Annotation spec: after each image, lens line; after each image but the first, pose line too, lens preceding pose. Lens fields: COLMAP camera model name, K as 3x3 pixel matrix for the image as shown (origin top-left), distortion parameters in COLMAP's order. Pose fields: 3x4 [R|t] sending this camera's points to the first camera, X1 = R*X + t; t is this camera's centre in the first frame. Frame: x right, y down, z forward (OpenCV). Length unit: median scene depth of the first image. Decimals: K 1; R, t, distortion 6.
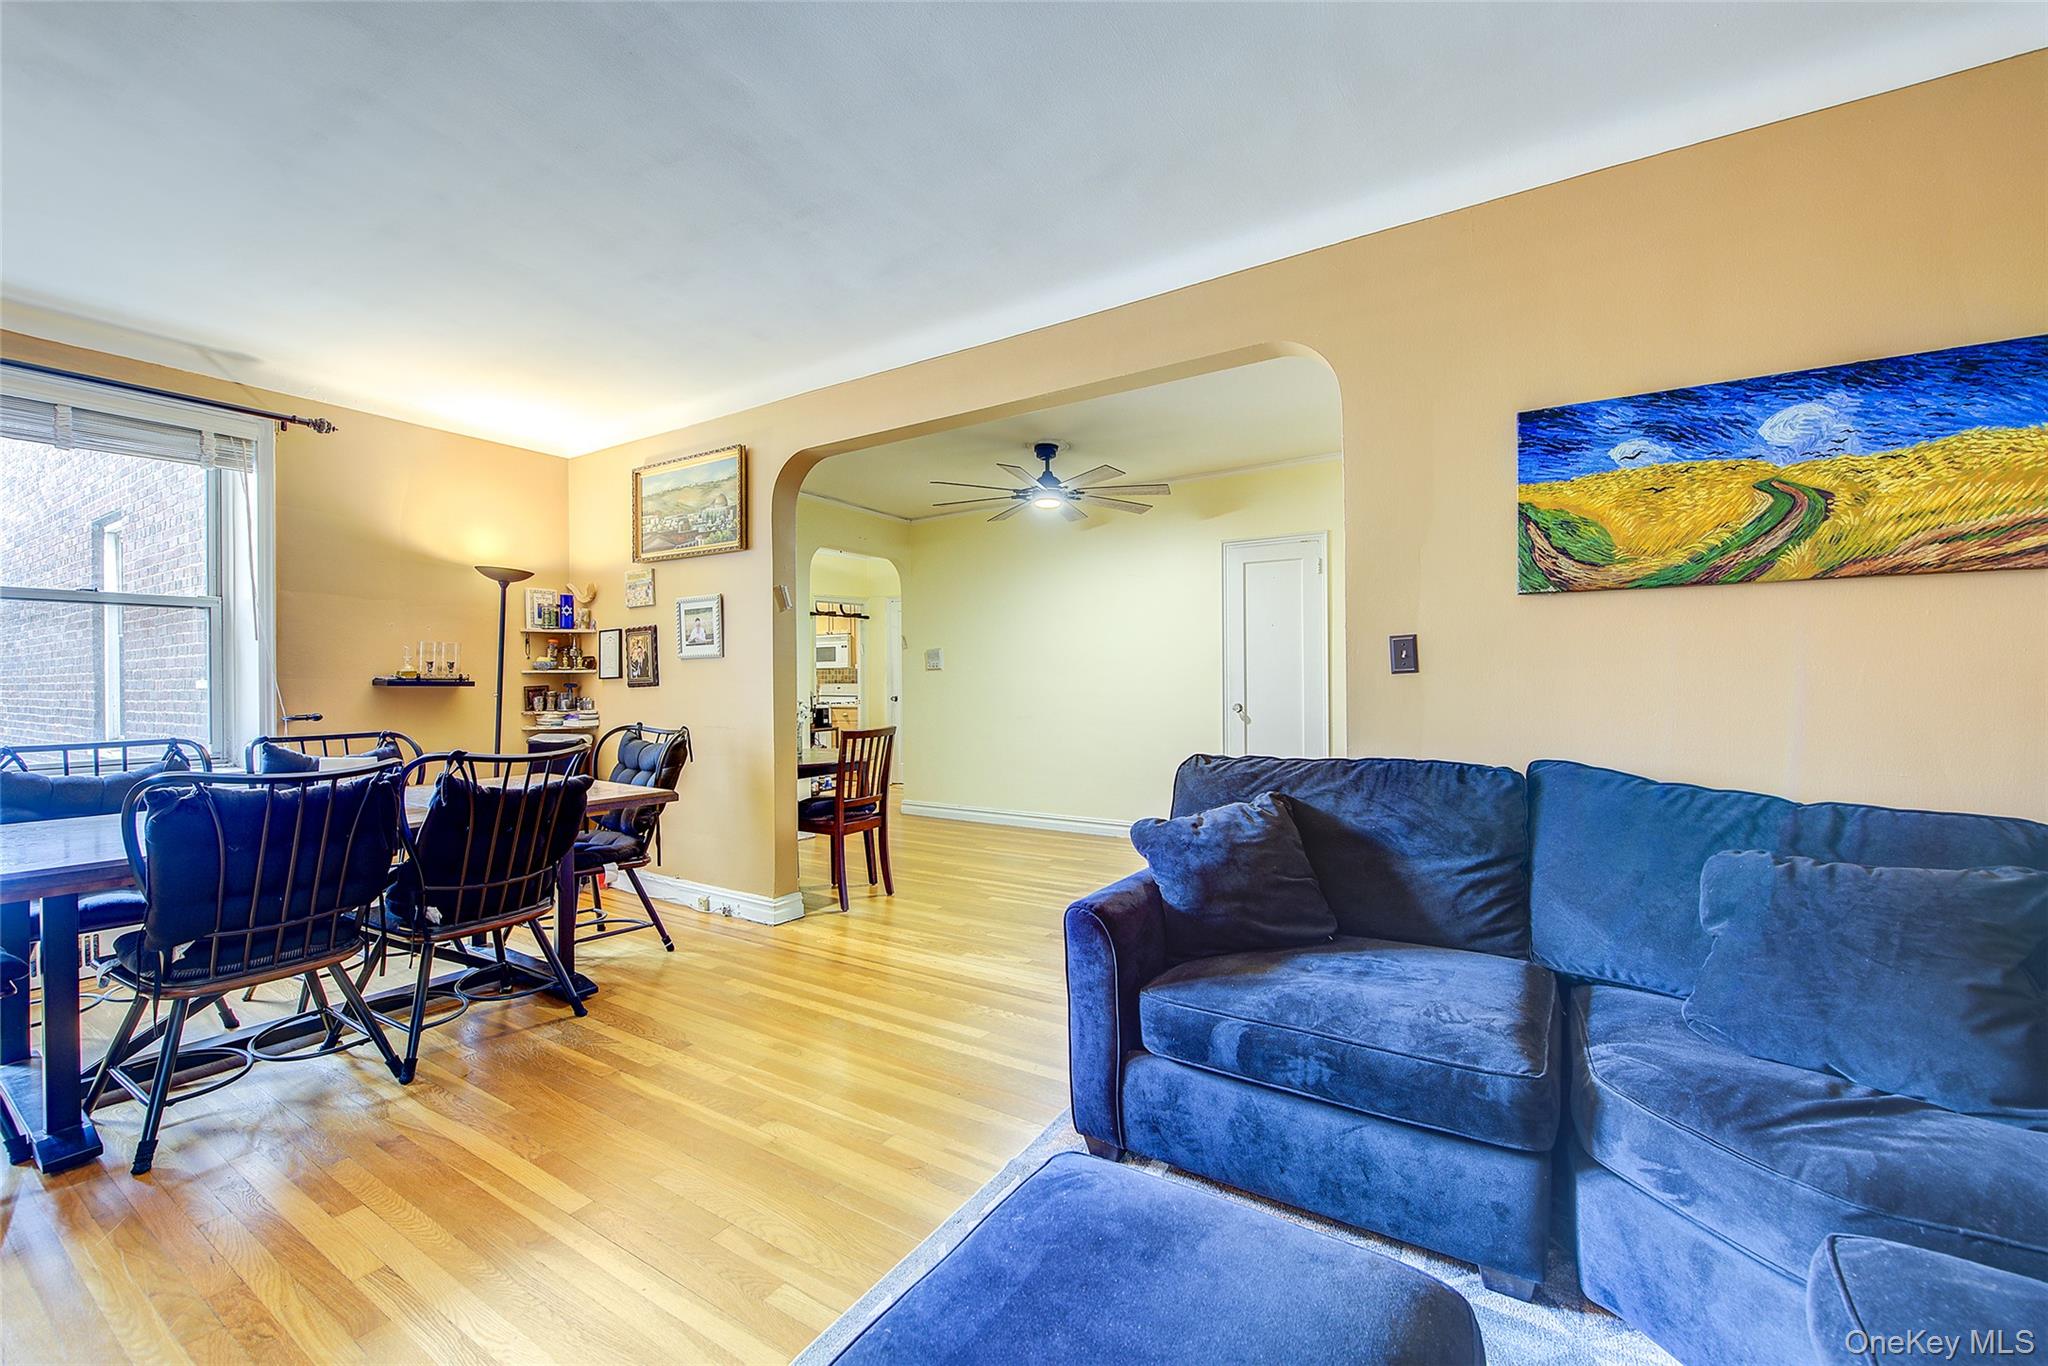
lens RADIAL K [[816.1, 0, 1027.9], [0, 816.1, 682.3], [0, 0, 1]] dist [-0.000238, -0.001274]
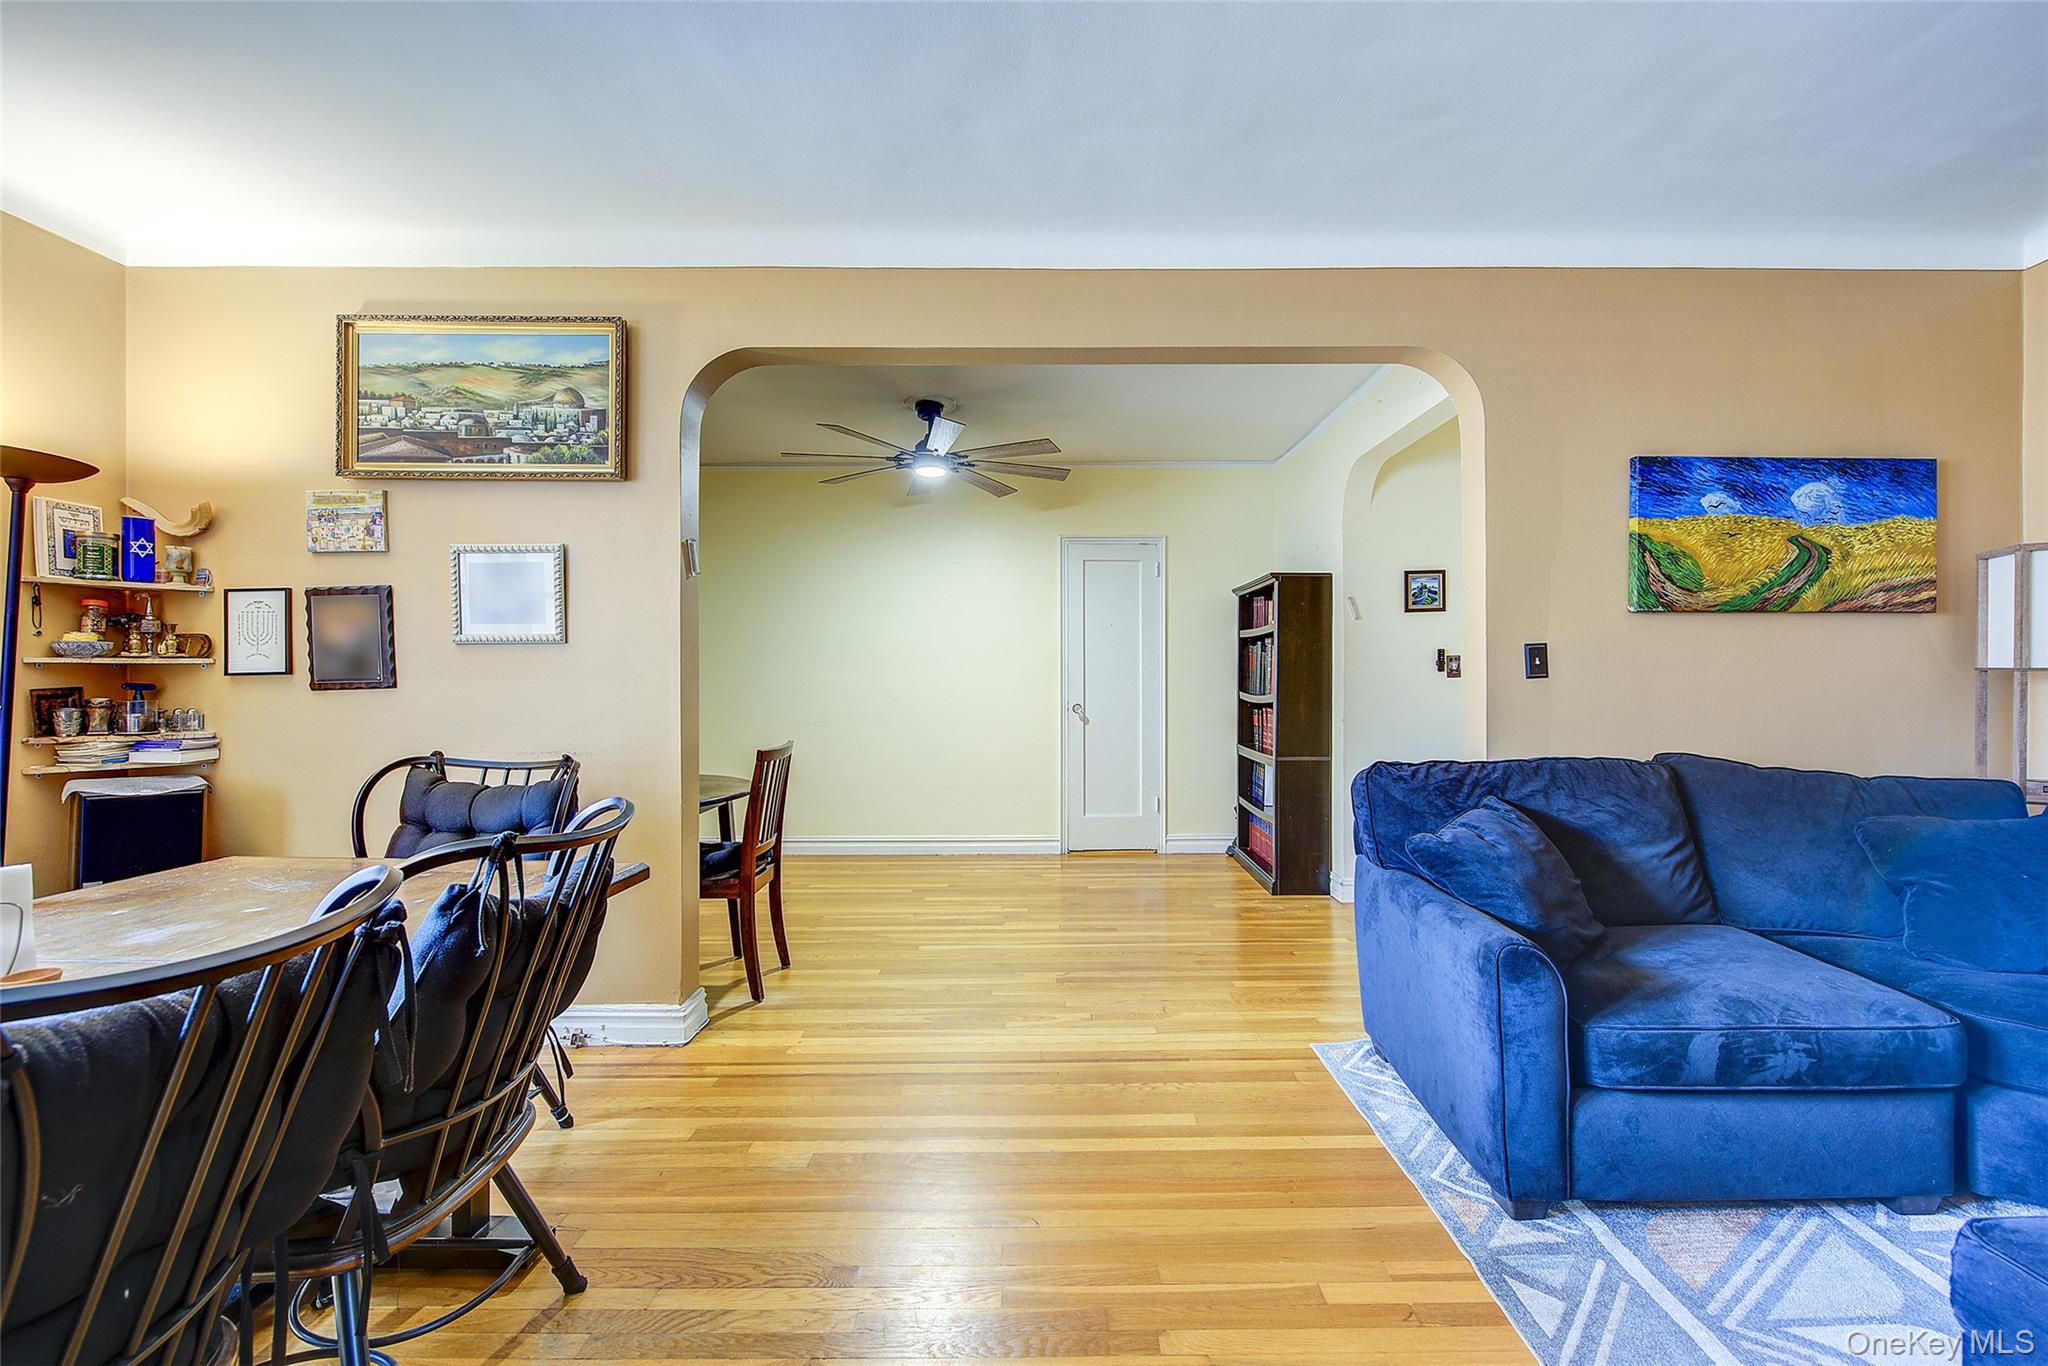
lens RADIAL K [[830.9, 0, 1033.5], [0, 830.9, 677.5], [0, 0, 1]] dist [-0.001041, -0.000268]
pose [[0.841179, 0.004108, 0.540741, -0.683573], [-0.004166, 0.999991, -0.001116, -0.007777], [-0.540740, -0.001314, 0.841189, 0.416544]]
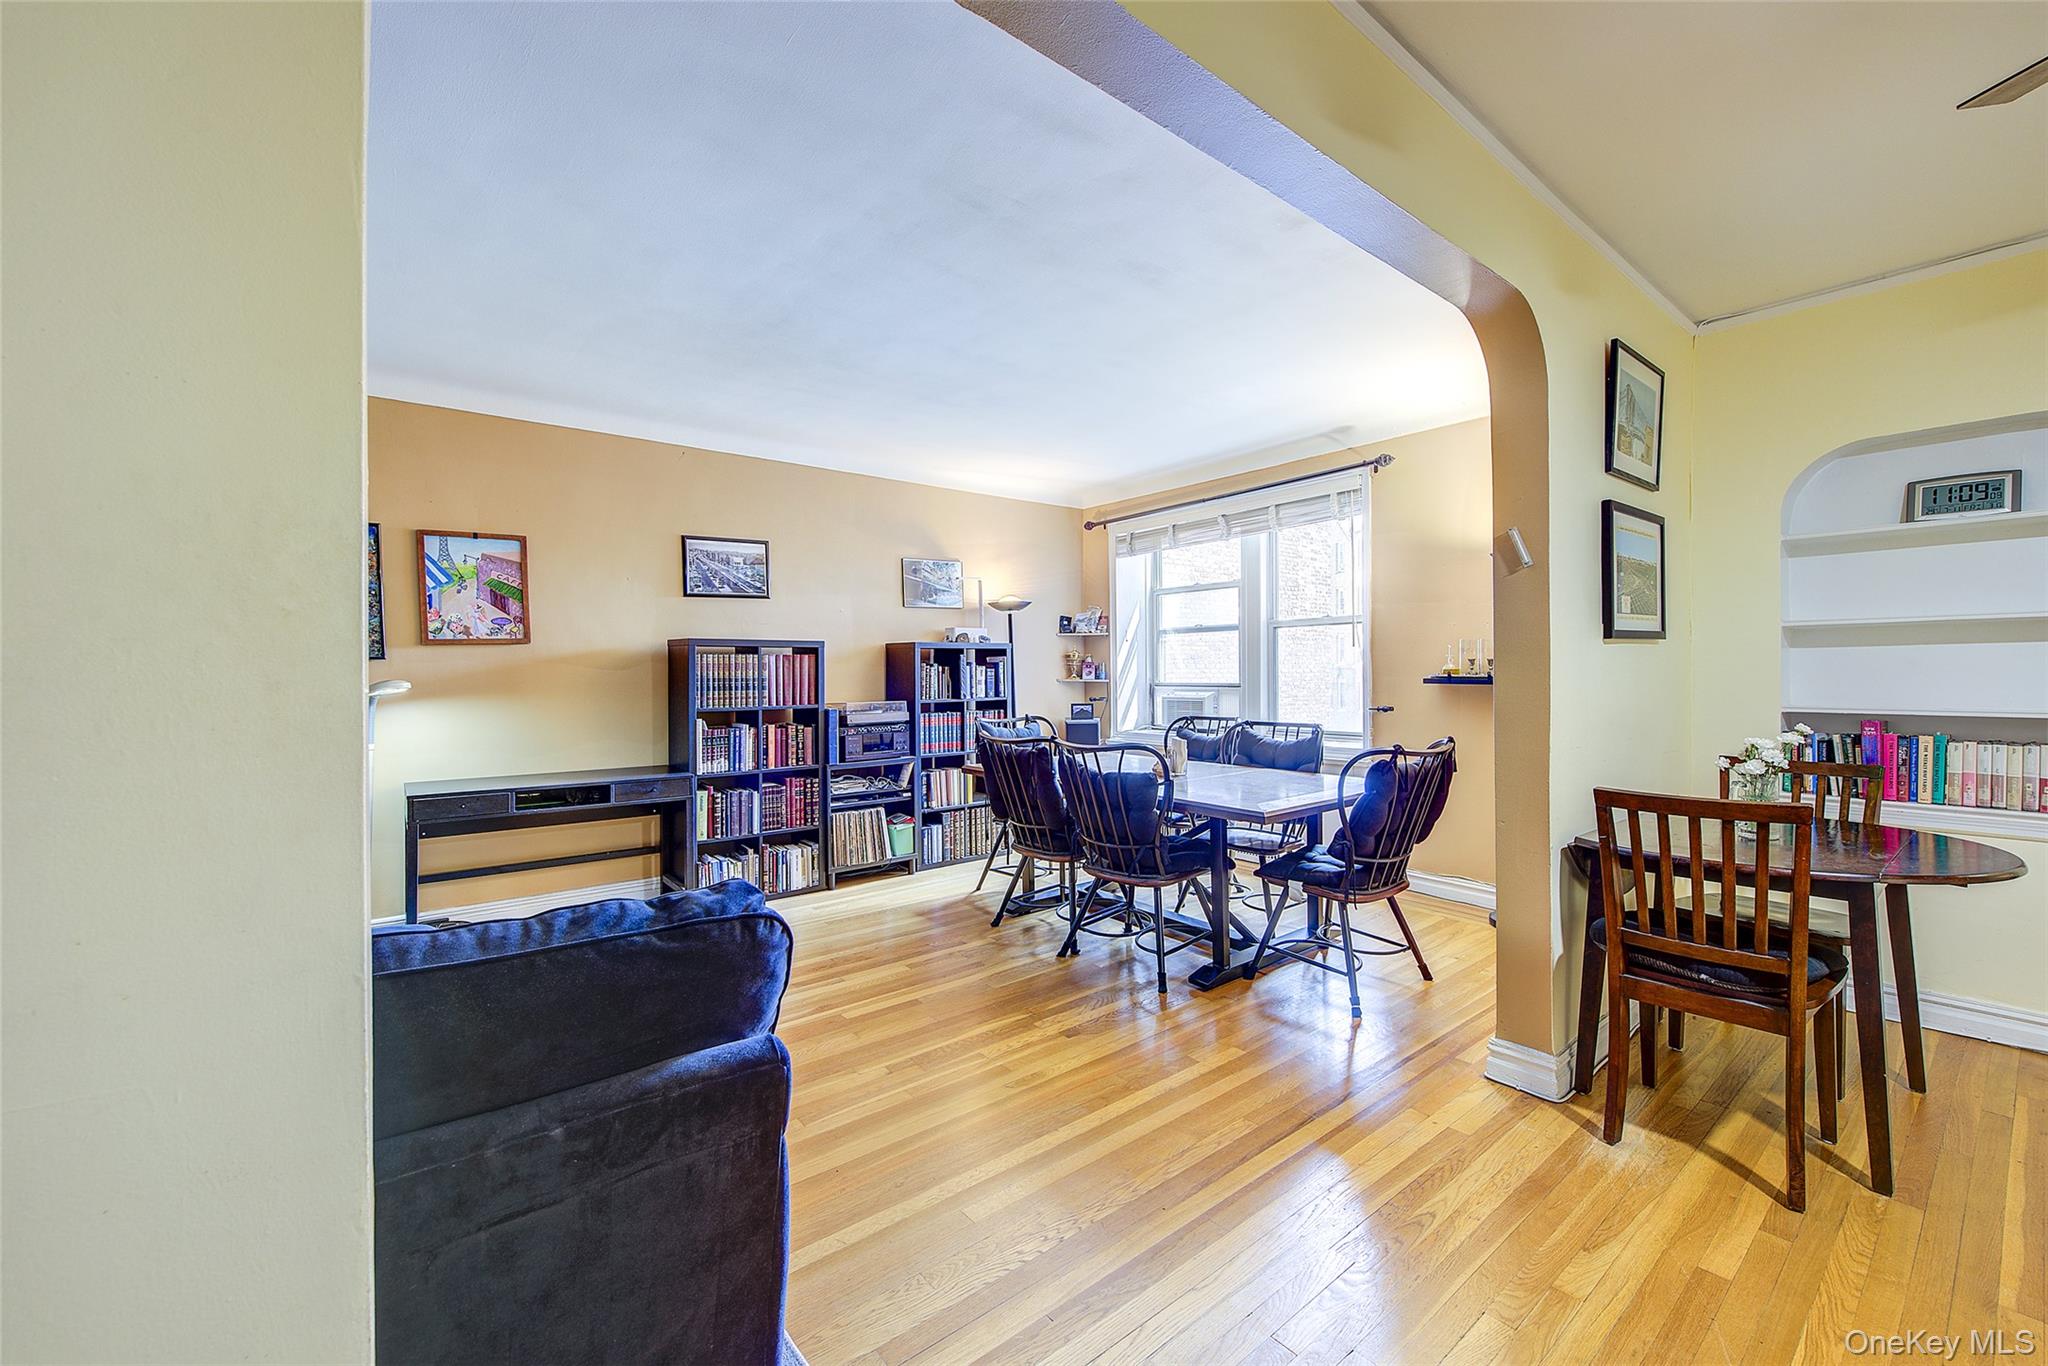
lens RADIAL K [[815.2, 0, 1050.4], [0, 815.2, 678.8], [0, 0, 1]] dist [-0.001695, -0.000064]
pose [[-0.320349, 0.016186, -0.947161, 0.606434], [0.008696, 0.999862, 0.014146, -0.032673], [0.947260, -0.003705, -0.320445, 1.380257]]
